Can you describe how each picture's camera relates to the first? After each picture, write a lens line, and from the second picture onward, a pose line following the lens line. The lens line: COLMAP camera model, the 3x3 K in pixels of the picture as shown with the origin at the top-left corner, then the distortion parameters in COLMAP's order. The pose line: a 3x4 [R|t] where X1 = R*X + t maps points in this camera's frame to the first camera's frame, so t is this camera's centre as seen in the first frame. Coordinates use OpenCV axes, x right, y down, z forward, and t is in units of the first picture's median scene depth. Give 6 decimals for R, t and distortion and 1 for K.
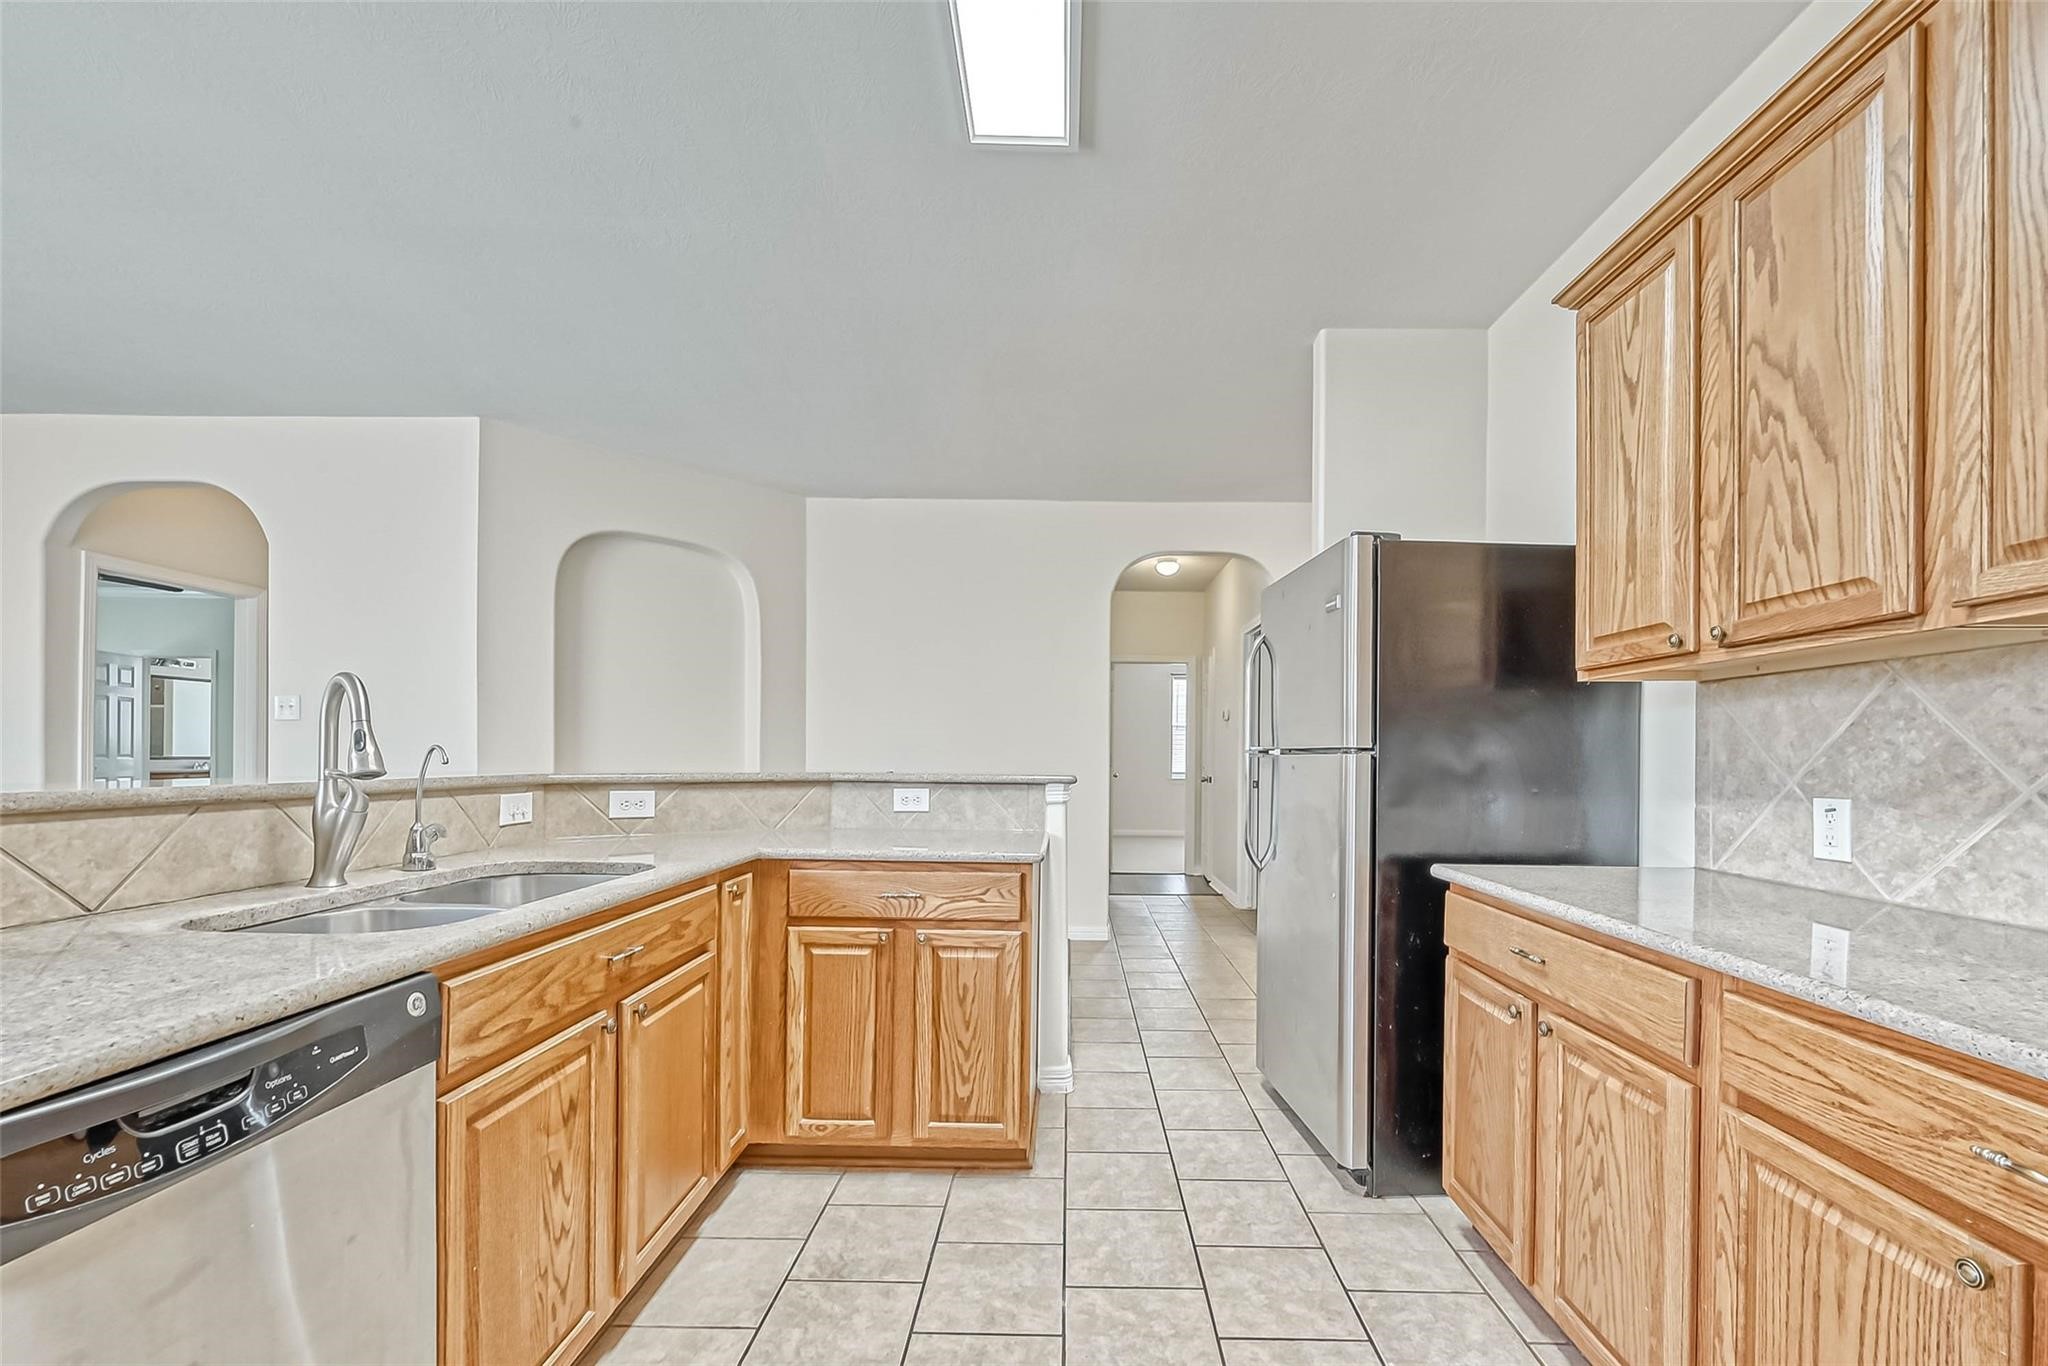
lens RADIAL K [[855.3, 0, 986.9], [0, 855.3, 754.4], [0, 0, 1]] dist [-0.003397, -0.000317]
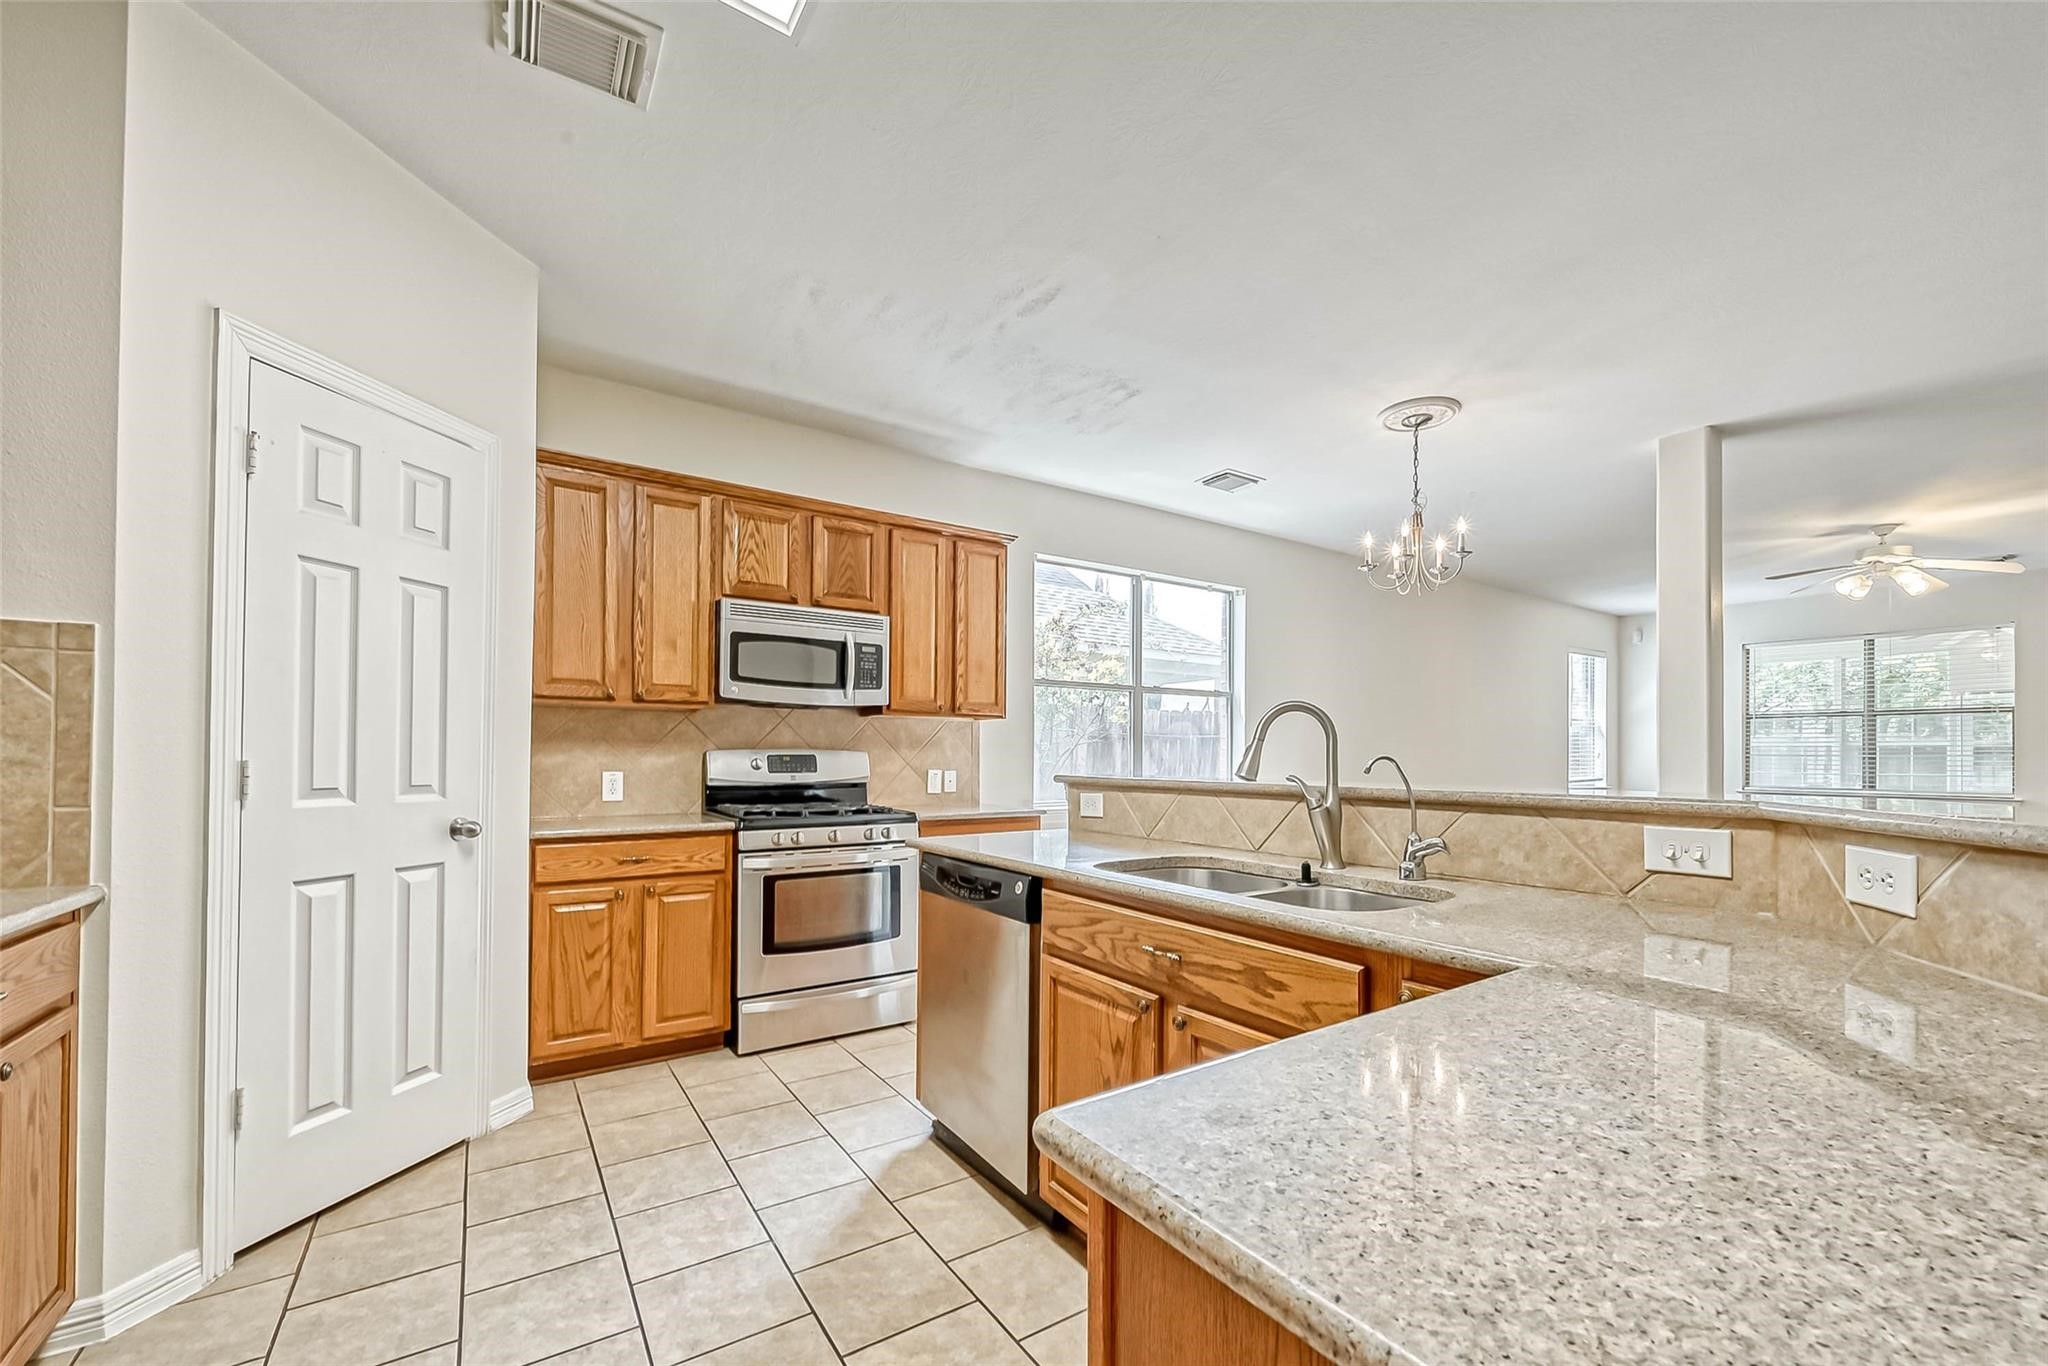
lens RADIAL K [[815.8, 0, 1055.7], [0, 815.8, 751.9], [0, 0, 1]] dist [-0.002770, 0.000086]
pose [[-0.763061, -0.017508, -0.646090, 0.351186], [-0.013028, 0.999847, -0.011708, 0.001900], [0.646195, -0.000517, -0.763172, 1.821240]]
